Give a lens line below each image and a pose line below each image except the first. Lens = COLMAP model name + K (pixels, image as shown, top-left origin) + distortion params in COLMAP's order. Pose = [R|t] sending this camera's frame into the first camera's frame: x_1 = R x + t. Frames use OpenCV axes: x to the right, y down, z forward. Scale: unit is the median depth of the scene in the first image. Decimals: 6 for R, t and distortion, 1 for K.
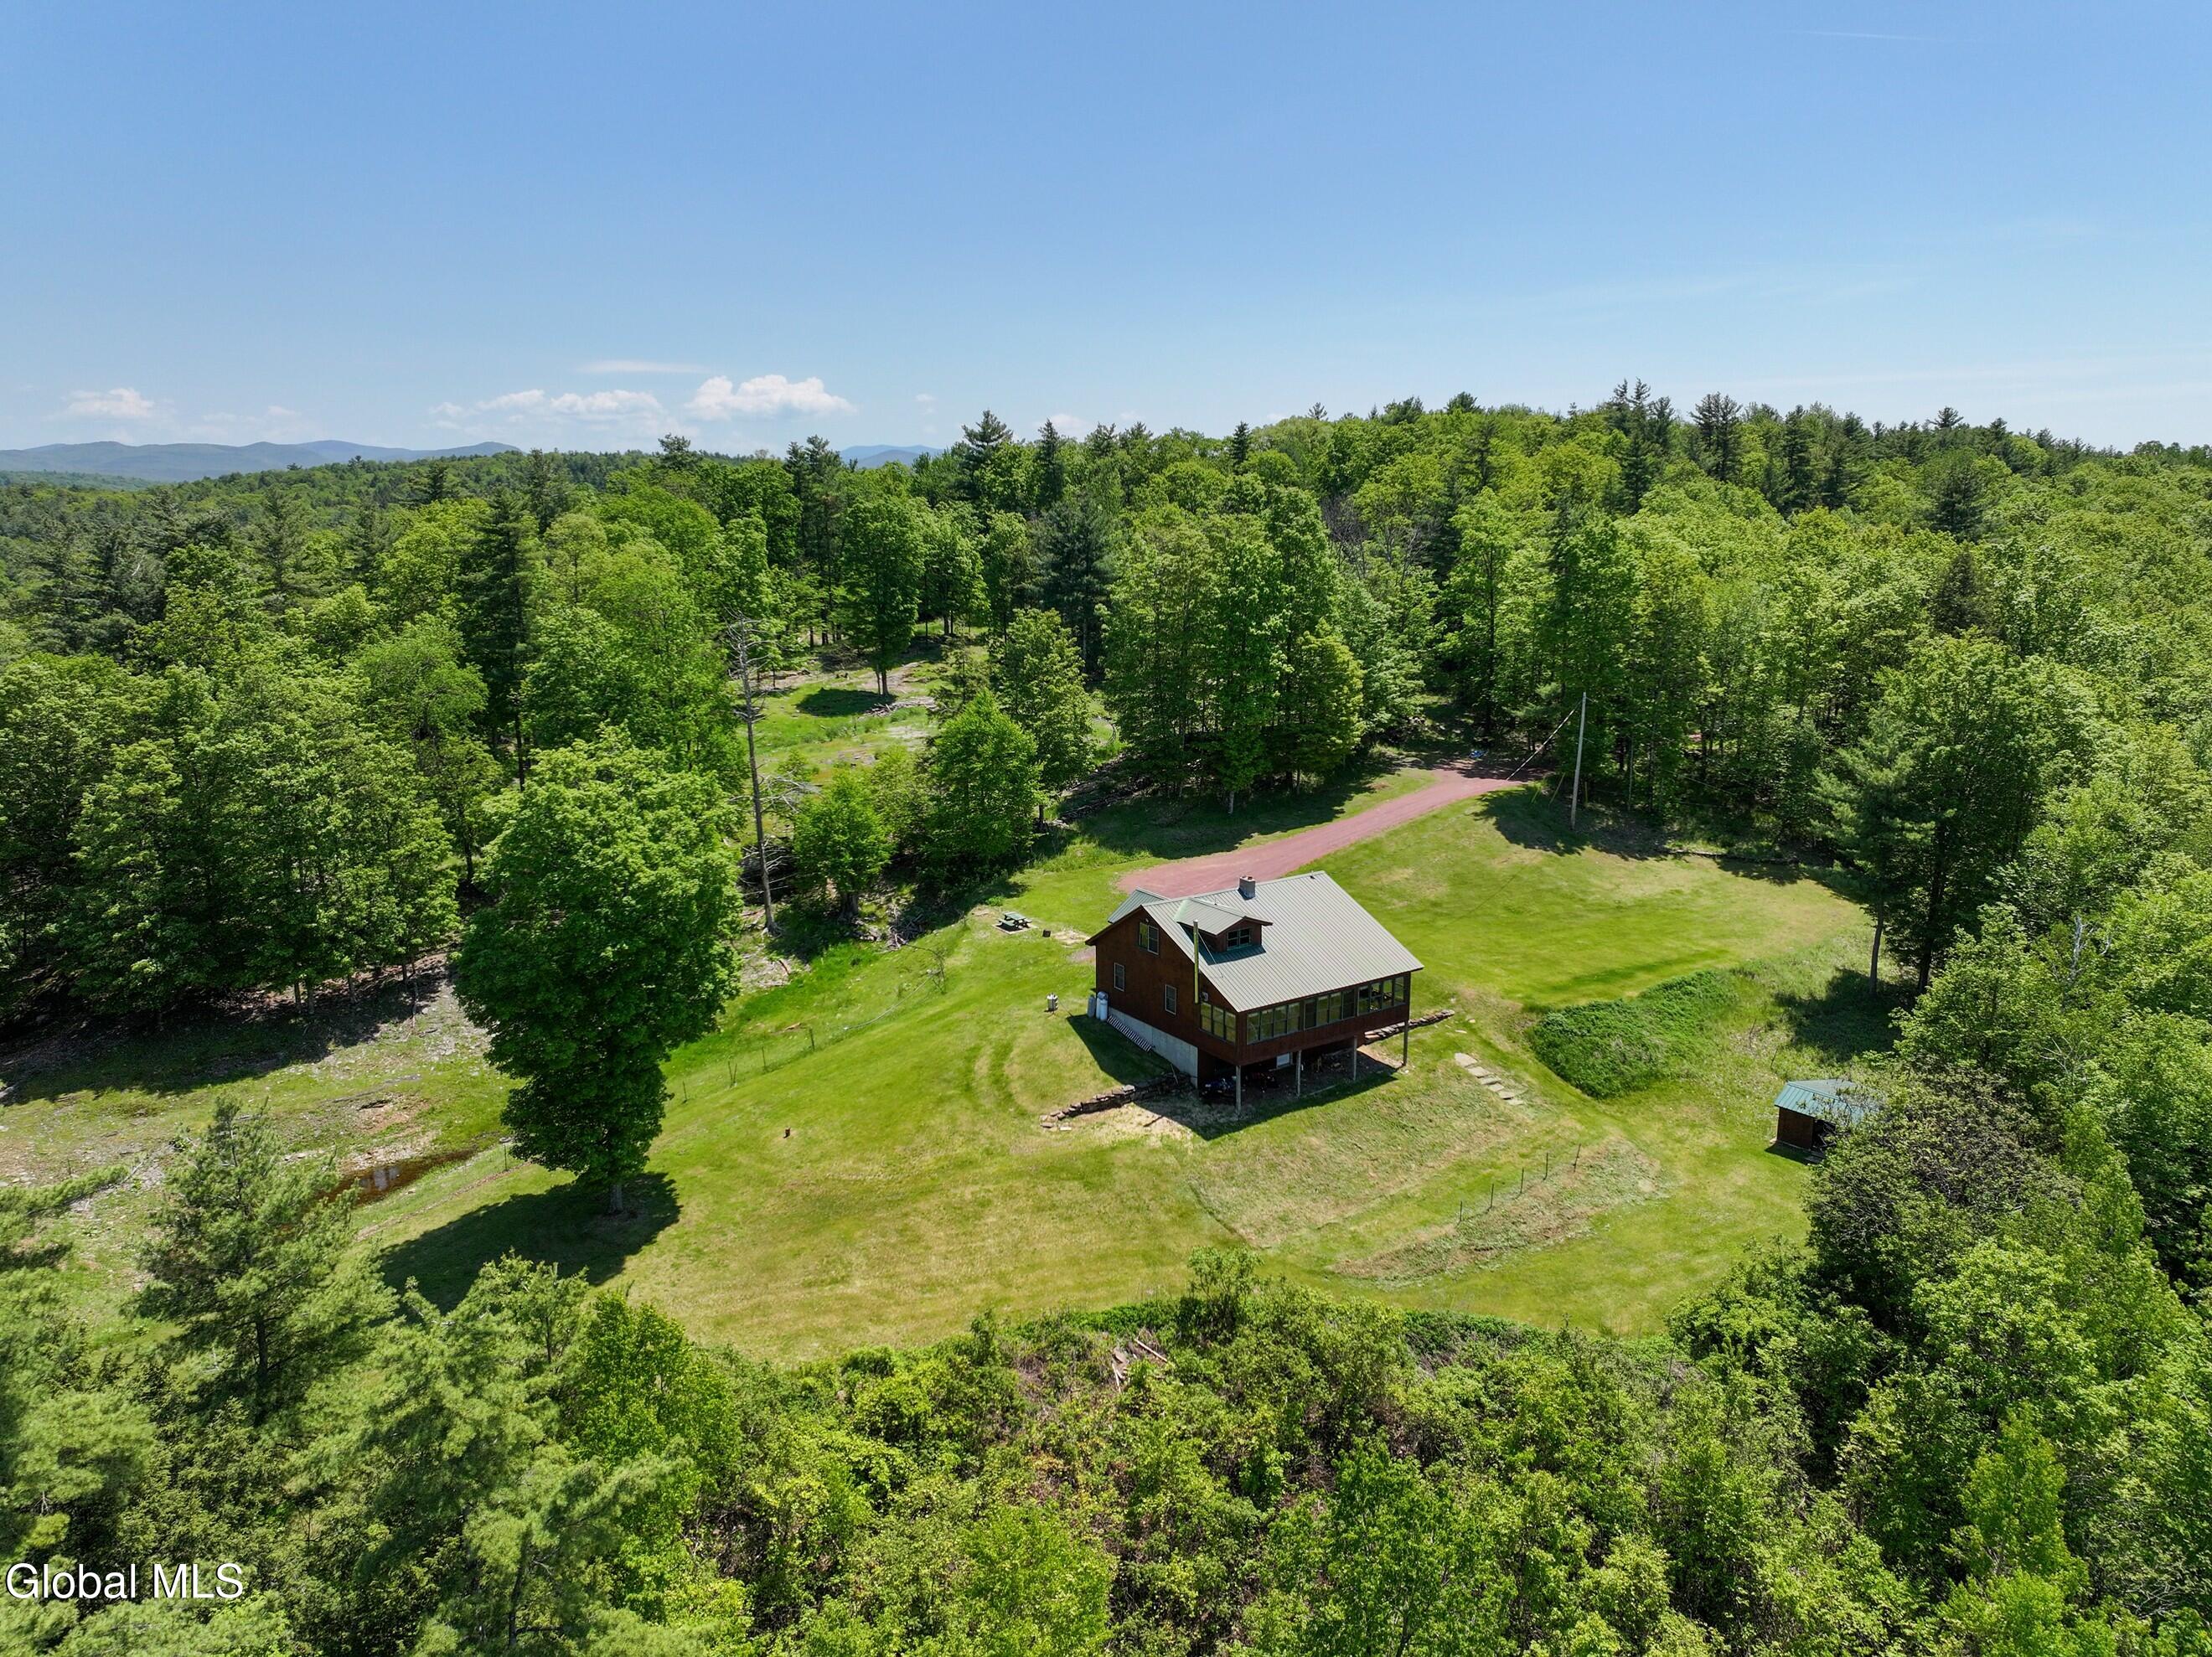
lens RADIAL K [[1558.6, 0, 1101.1], [0, 1558.6, 834.9], [0, 0, 1]] dist [0.003994, 0.001318]
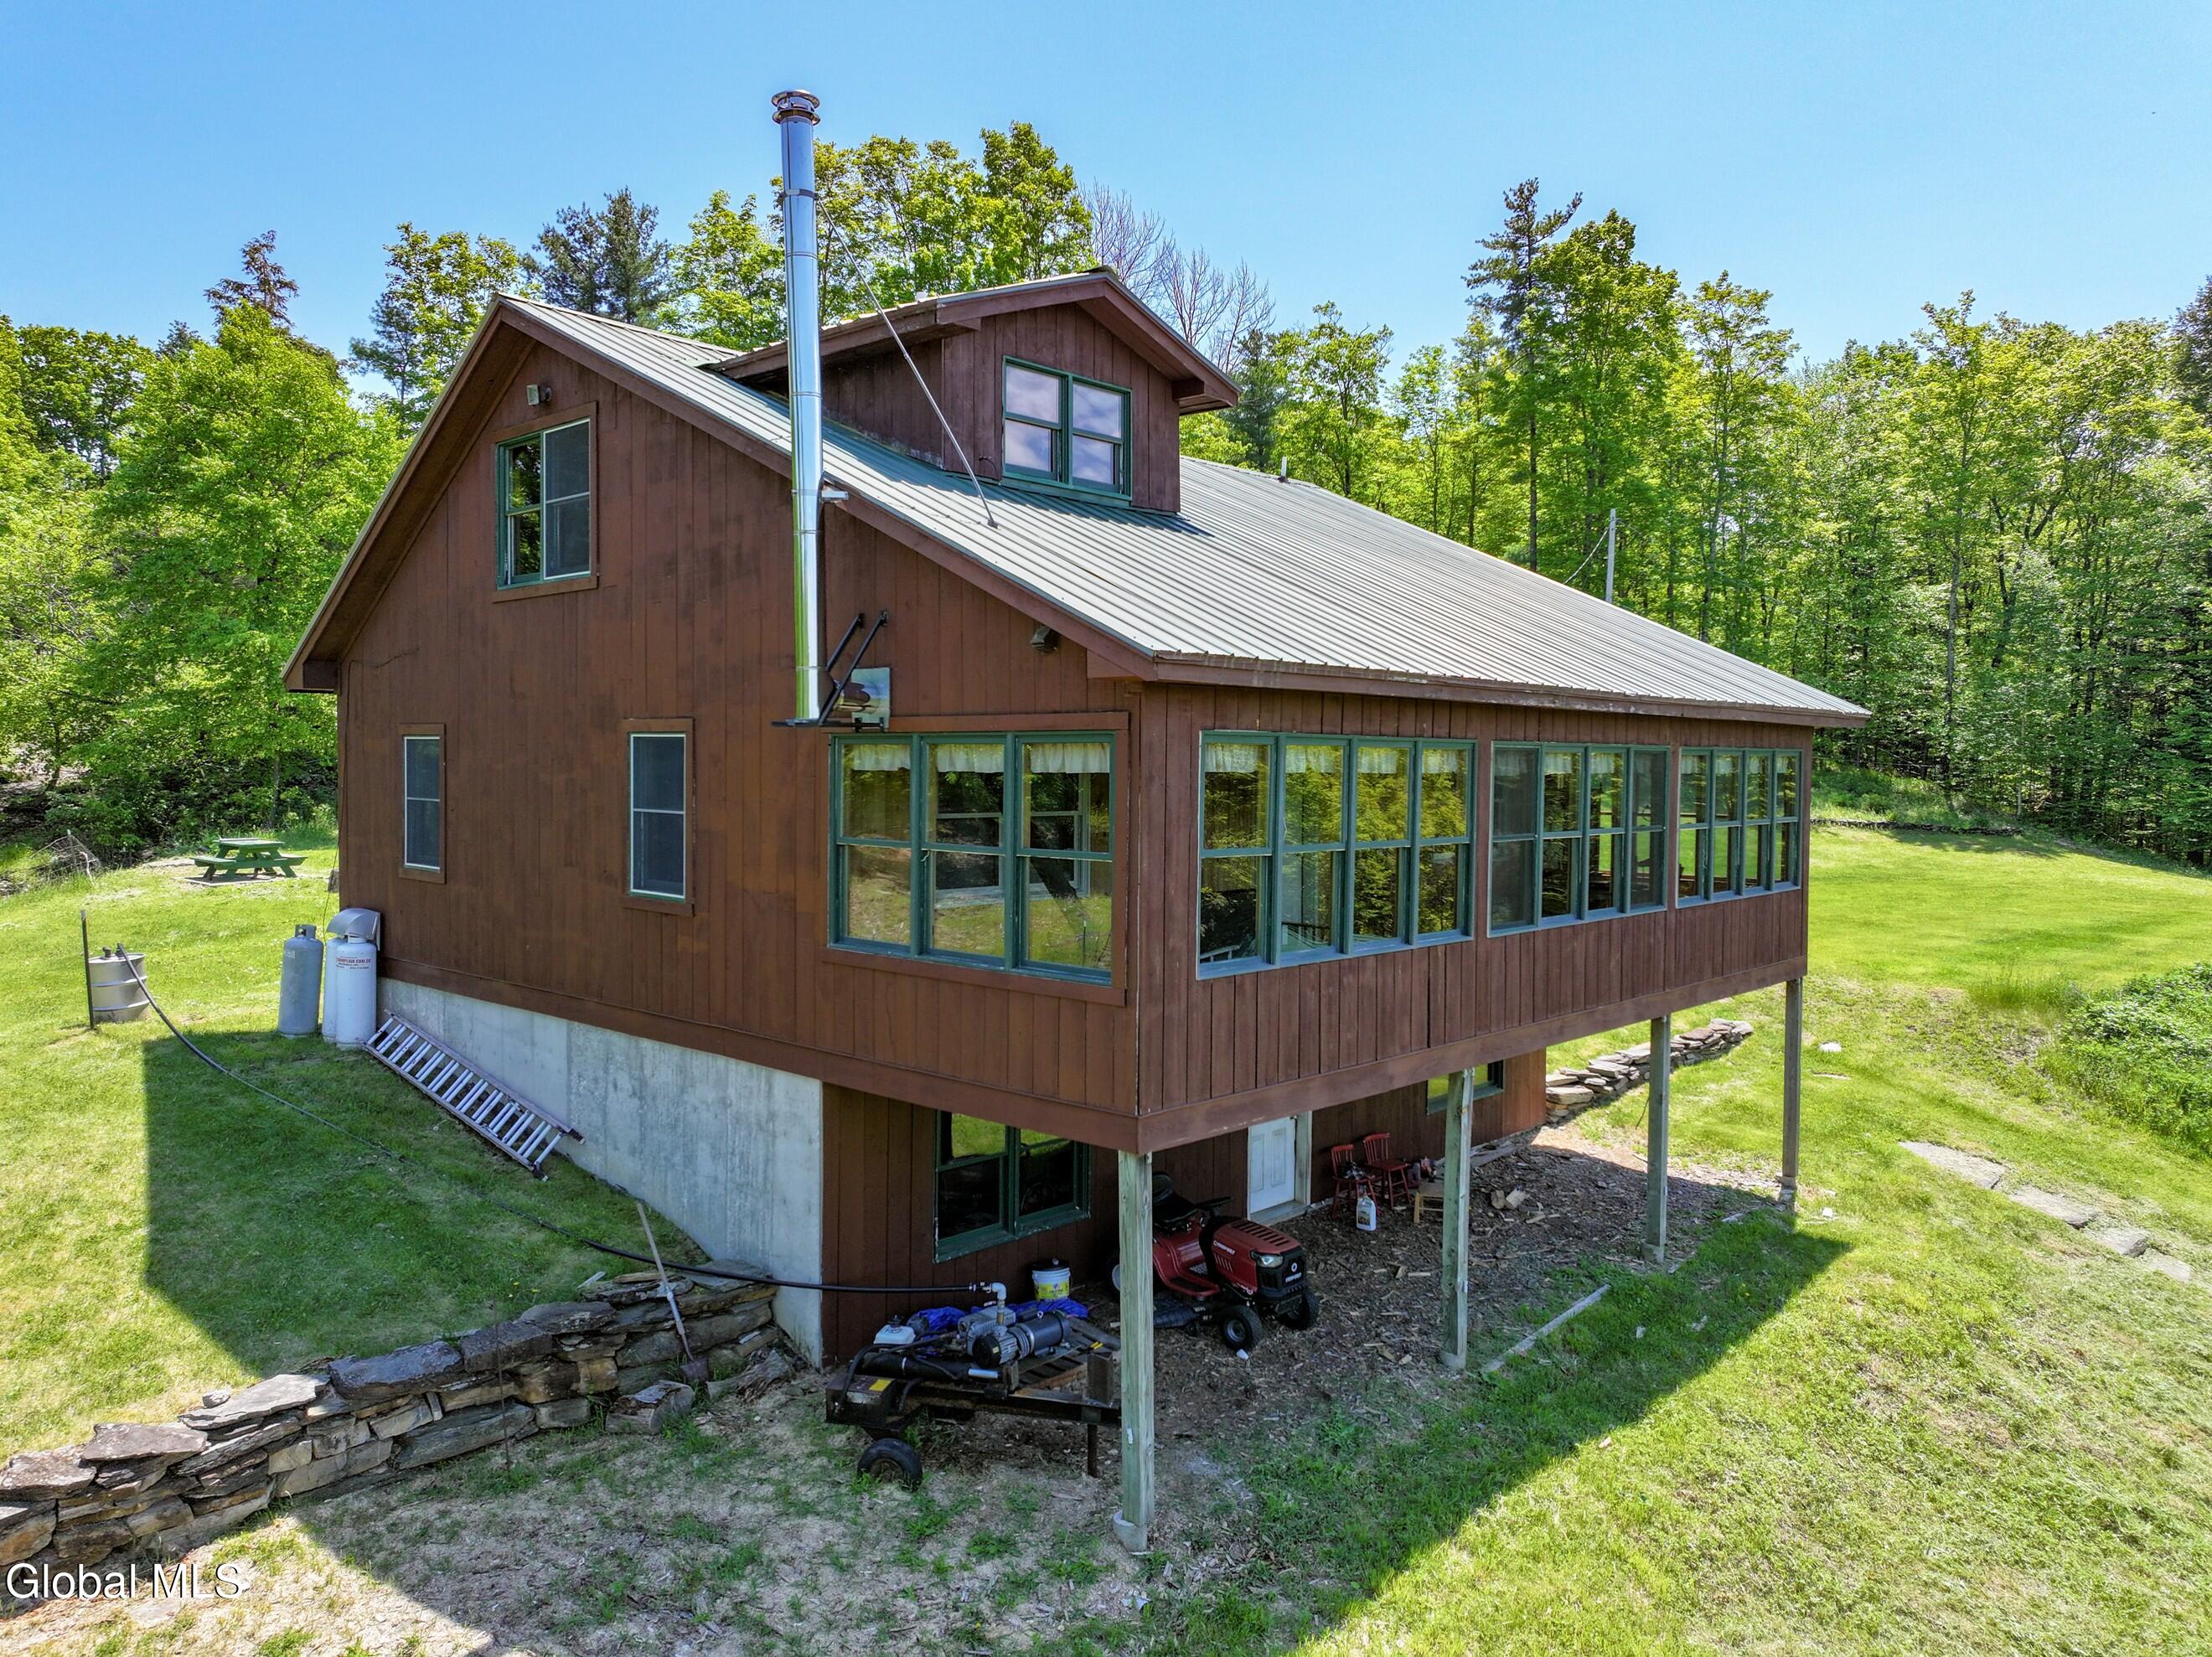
lens RADIAL K [[1569.2, 0, 1100.1], [0, 1569.2, 848.5], [0, 0, 1]] dist [0.013076, 0.002658]
pose [[0.976249, -0.004128, 0.216612, 0.051791], [0.038873, 0.986930, -0.156388, 0.130118], [-0.213135, 0.161094, 0.963650, 0.791666]]
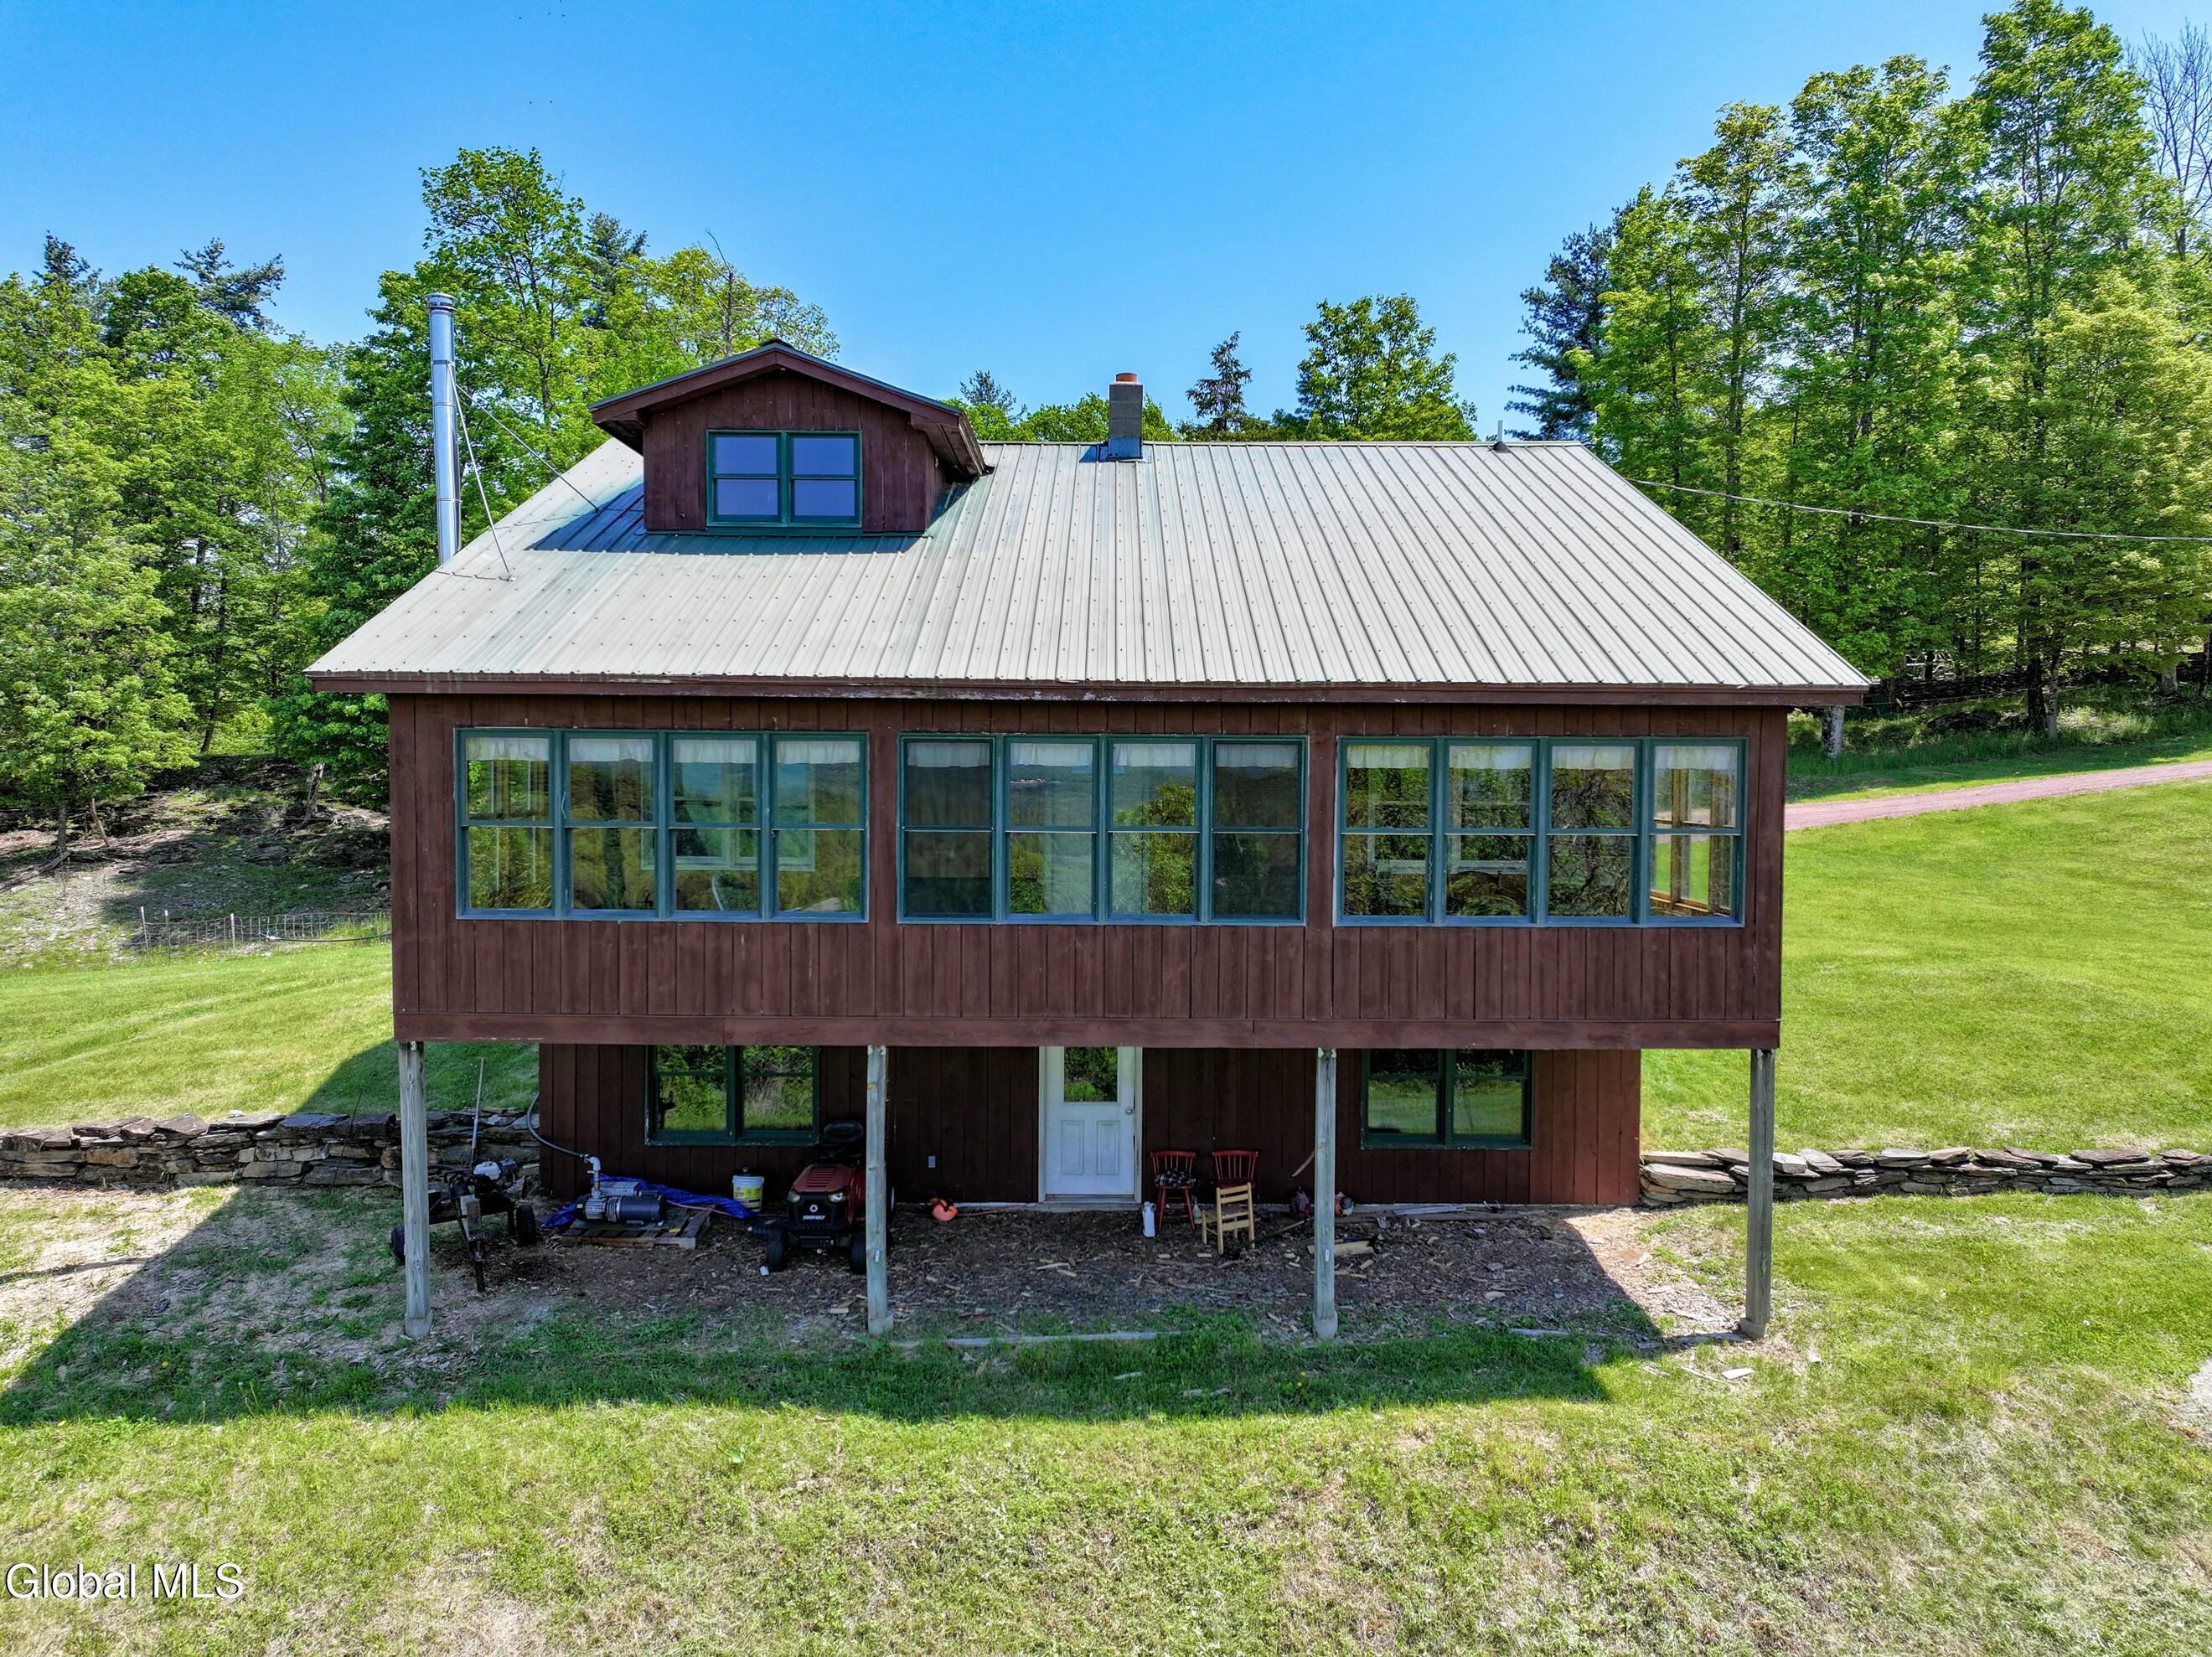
lens RADIAL K [[1557.5, 0, 1099.1], [0, 1557.5, 850.7], [0, 0, 1]] dist [-0.006444, 0.023633]
pose [[0.821380, 0.036797, -0.569193, 0.227343], [-0.127951, 0.984371, -0.121004, 0.125352], [0.555844, 0.172219, 0.813251, 0.815360]]
